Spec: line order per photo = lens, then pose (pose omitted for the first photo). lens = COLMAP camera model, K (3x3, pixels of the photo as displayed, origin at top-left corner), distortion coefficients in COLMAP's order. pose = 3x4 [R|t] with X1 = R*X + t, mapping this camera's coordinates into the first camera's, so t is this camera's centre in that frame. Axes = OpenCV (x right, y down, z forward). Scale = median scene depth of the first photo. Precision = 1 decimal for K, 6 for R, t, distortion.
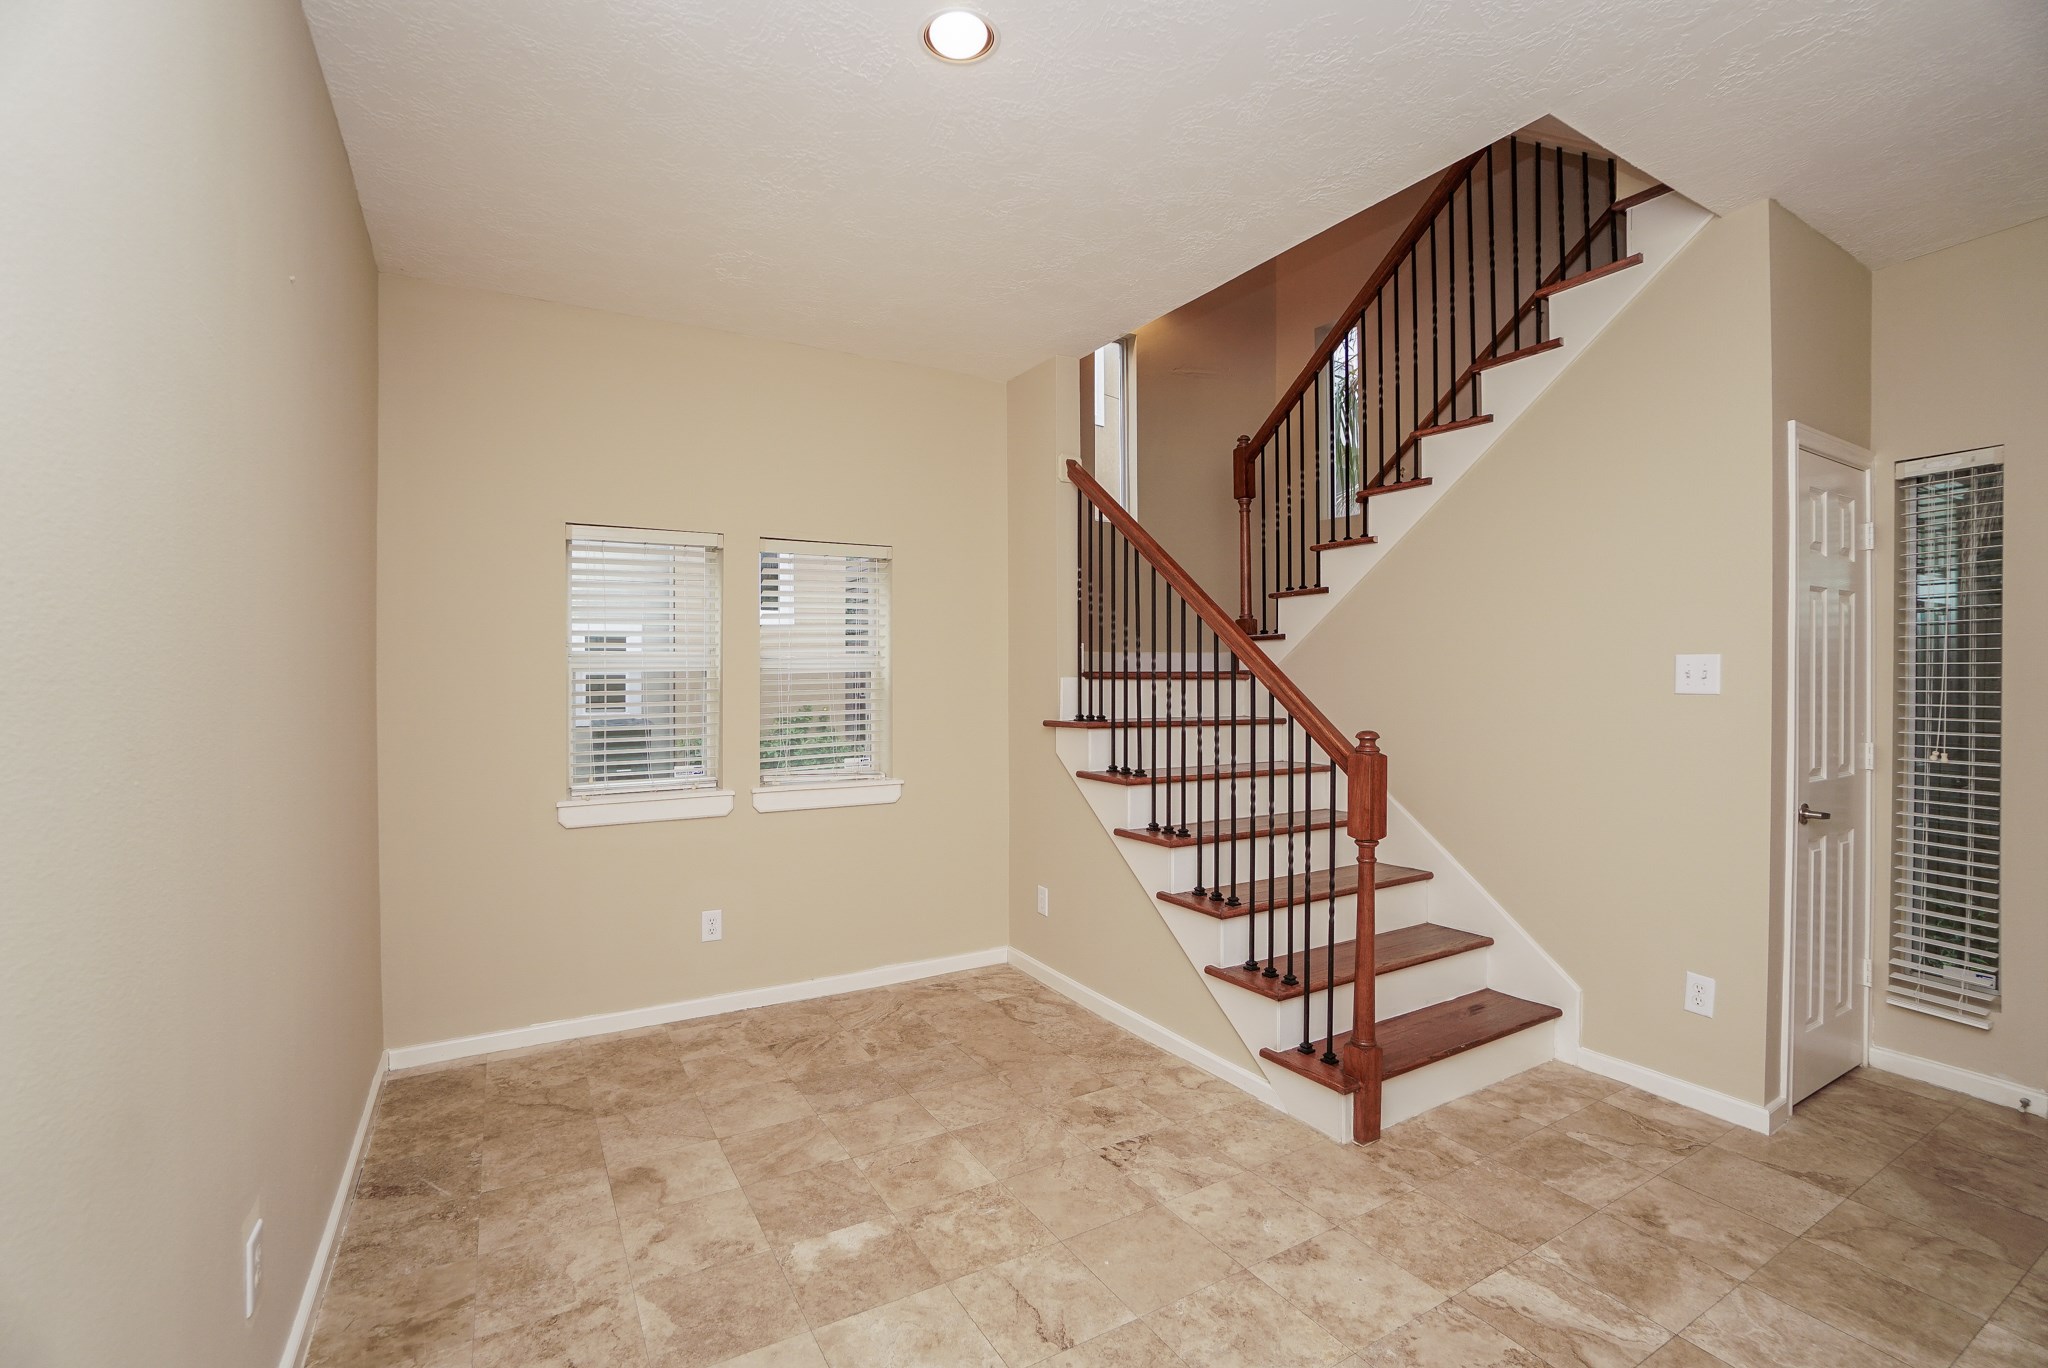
lens RADIAL K [[914.7, 0, 932.2], [0, 914.7, 671.4], [0, 0, 1]] dist [-0.044649, 0.012047]
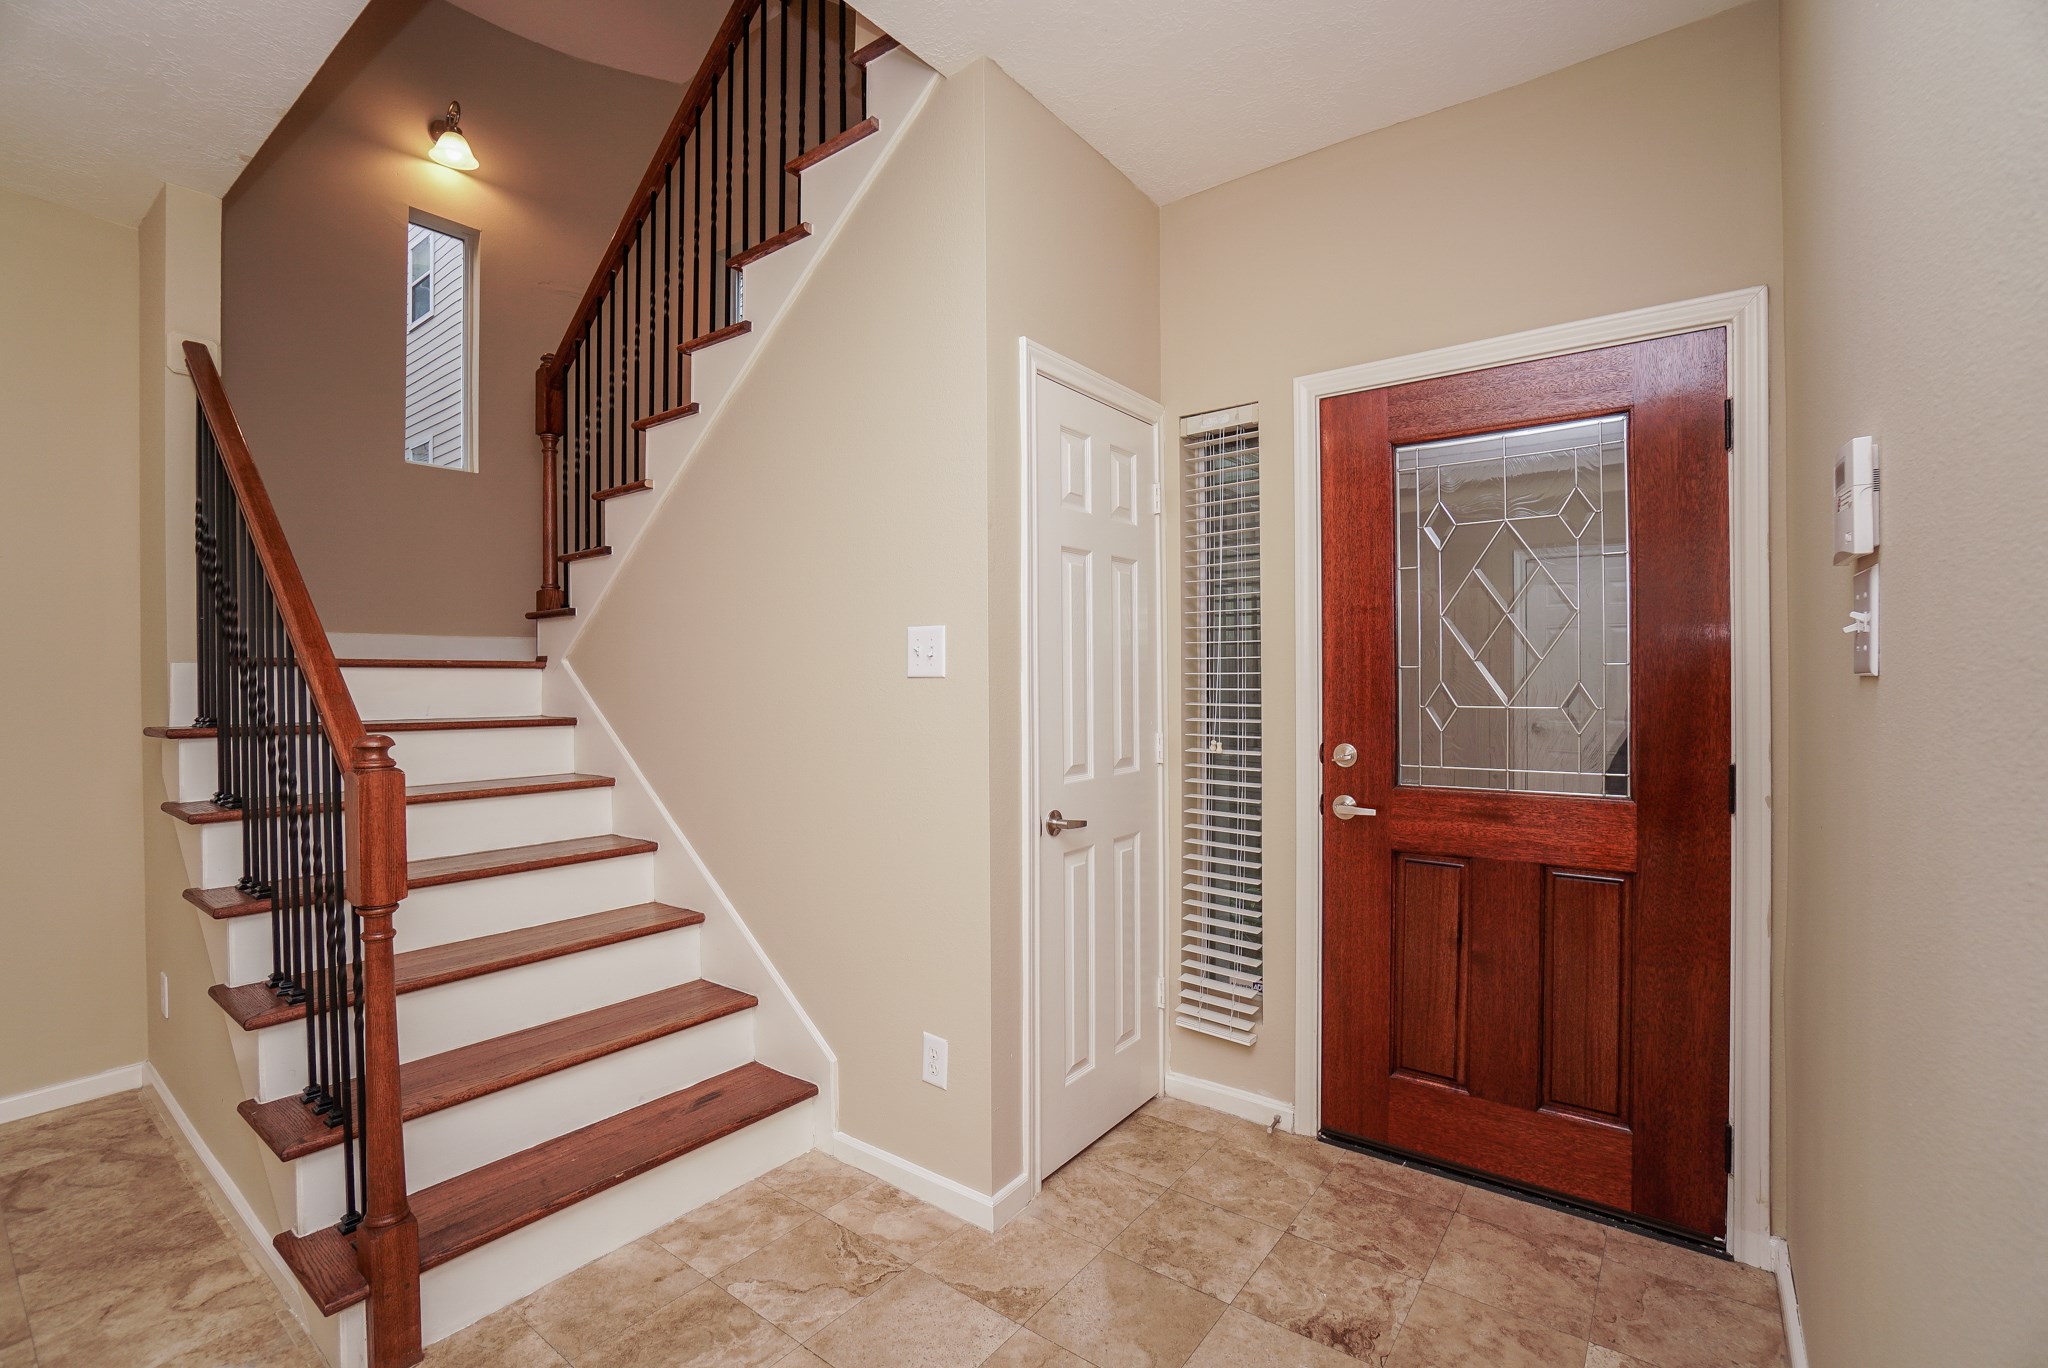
lens RADIAL K [[914.7, 0, 953.6], [0, 914.7, 669.0], [0, 0, 1]] dist [-0.044649, 0.012047]
pose [[0.932008, -0.002510, 0.362428, 0.553918], [0.006029, 0.999945, -0.008577, 0.024383], [-0.362386, 0.010179, 0.931972, 0.227192]]
